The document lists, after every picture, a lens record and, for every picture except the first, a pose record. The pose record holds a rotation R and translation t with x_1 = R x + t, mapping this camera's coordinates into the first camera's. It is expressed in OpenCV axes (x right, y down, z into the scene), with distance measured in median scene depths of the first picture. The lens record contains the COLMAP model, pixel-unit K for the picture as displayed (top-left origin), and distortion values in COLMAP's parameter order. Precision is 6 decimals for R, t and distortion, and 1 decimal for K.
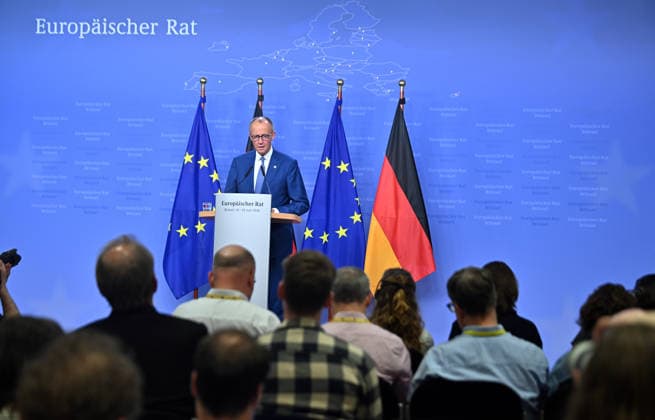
lens RADIAL K [[1482.3, 0, 327.5], [0, 1482.3, 210.0], [0, 0, 1]] dist [-0.076441, -0.491164]
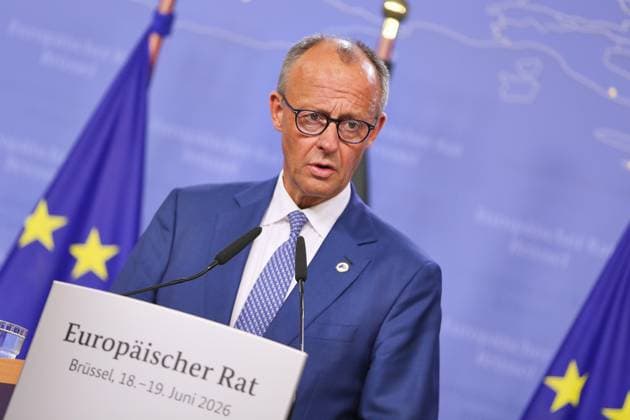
lens RADIAL K [[3261.8, 0, 315.0], [0, 3261.8, 210.0], [0, 0, 1]] dist [1.198227, 6.286663]
pose [[0.960566, 0.266297, -0.079995, -0.004608], [-0.275213, 0.951573, -0.136992, 0.026725], [0.039640, 0.153605, 0.987337, 0.445125]]
